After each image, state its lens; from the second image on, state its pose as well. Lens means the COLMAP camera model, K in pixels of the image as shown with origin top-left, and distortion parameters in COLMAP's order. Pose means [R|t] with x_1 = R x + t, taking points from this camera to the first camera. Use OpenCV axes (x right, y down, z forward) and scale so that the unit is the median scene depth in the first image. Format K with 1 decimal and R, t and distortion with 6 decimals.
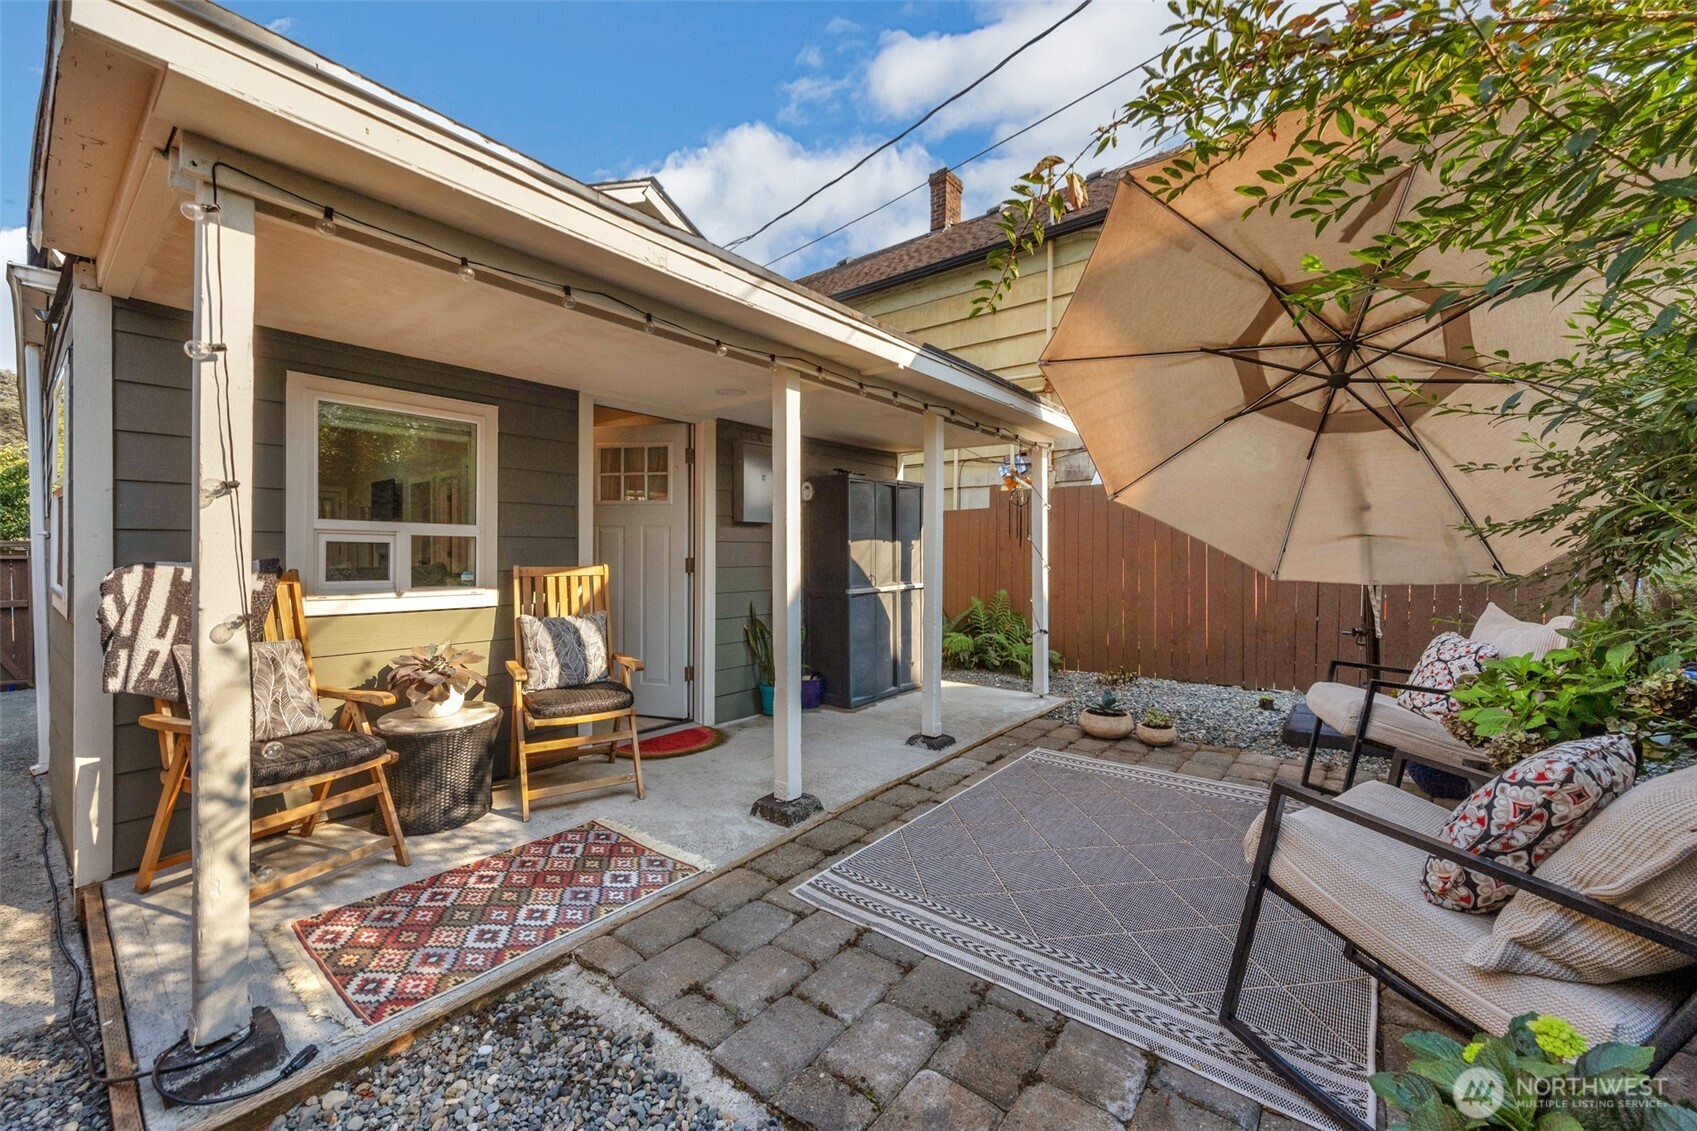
lens RADIAL K [[664.6, 0, 848.5], [0, 664.6, 565.5], [0, 0, 1]] dist [0.040278, -0.000004]
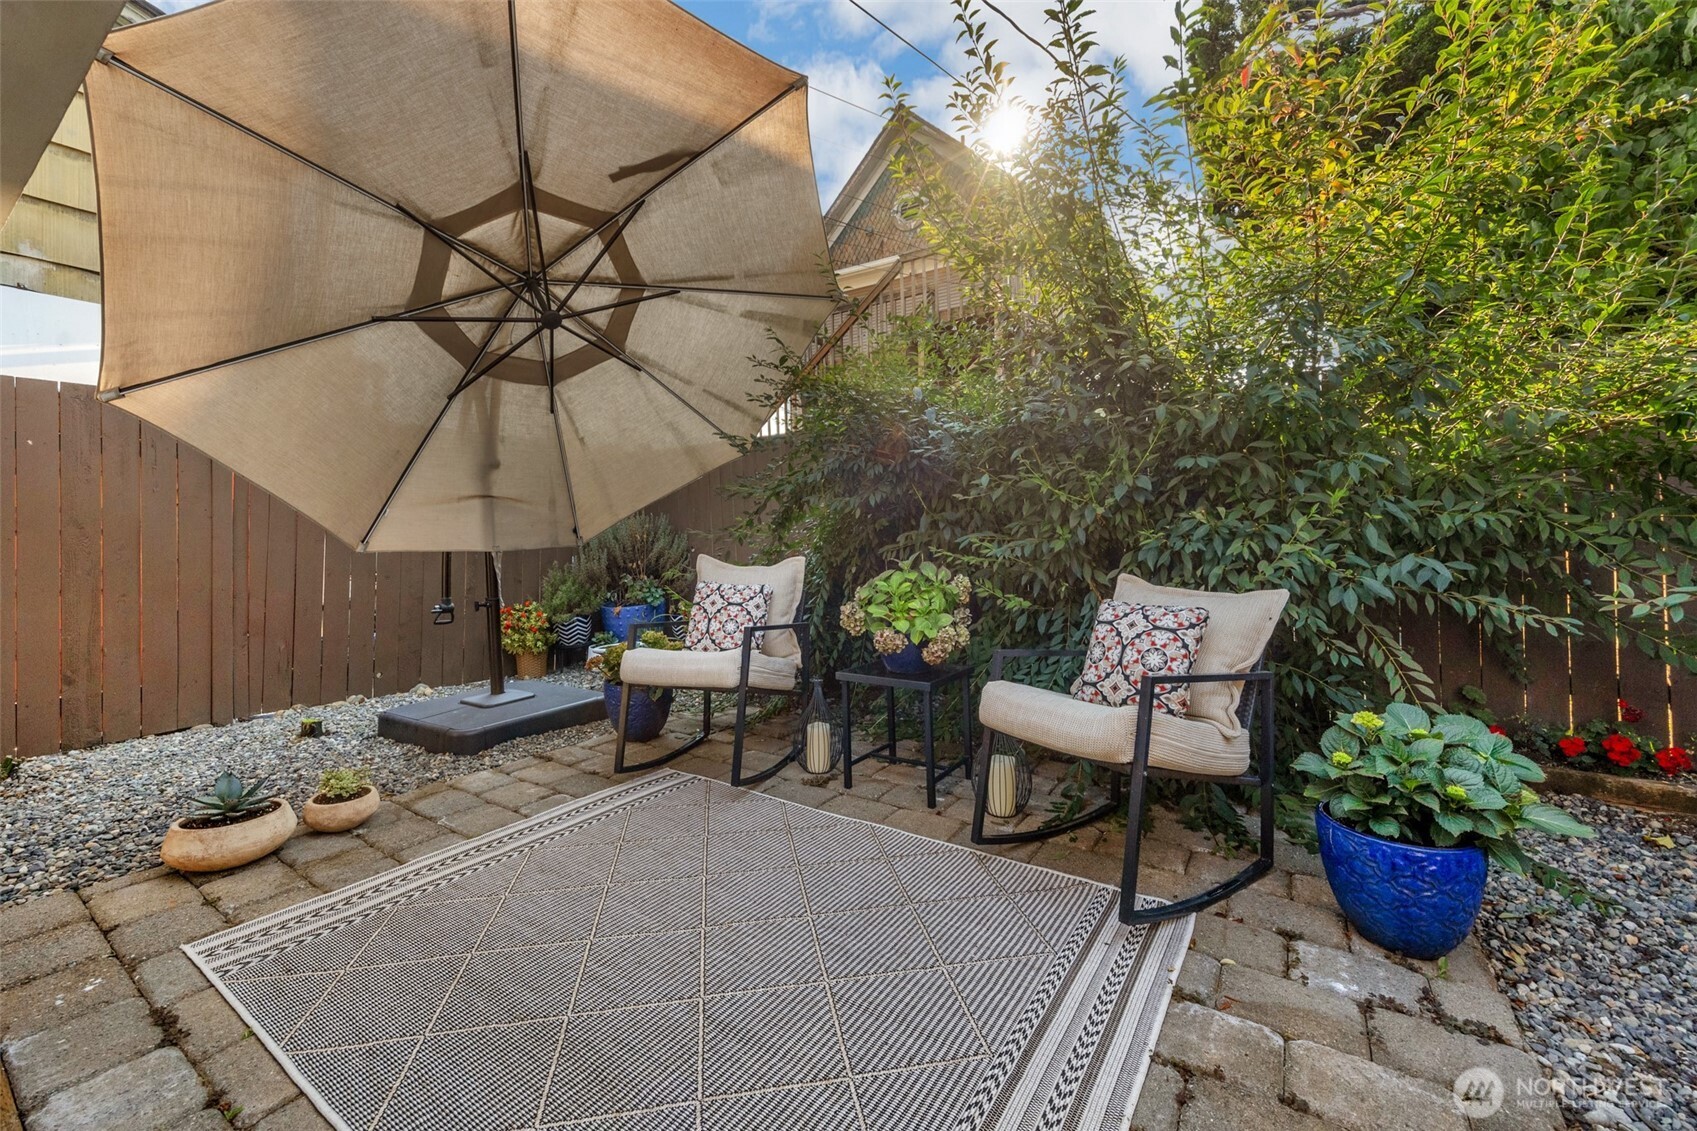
lens RADIAL K [[701.6, 0, 847.6], [0, 701.6, 531.8], [0, 0, 1]] dist [-0.000894, -0.000051]
pose [[-0.084450, 0.005054, 0.996415, -0.212130], [0.027603, 0.999615, -0.002731, 0.018771], [-0.996045, 0.027274, -0.084557, 0.629454]]
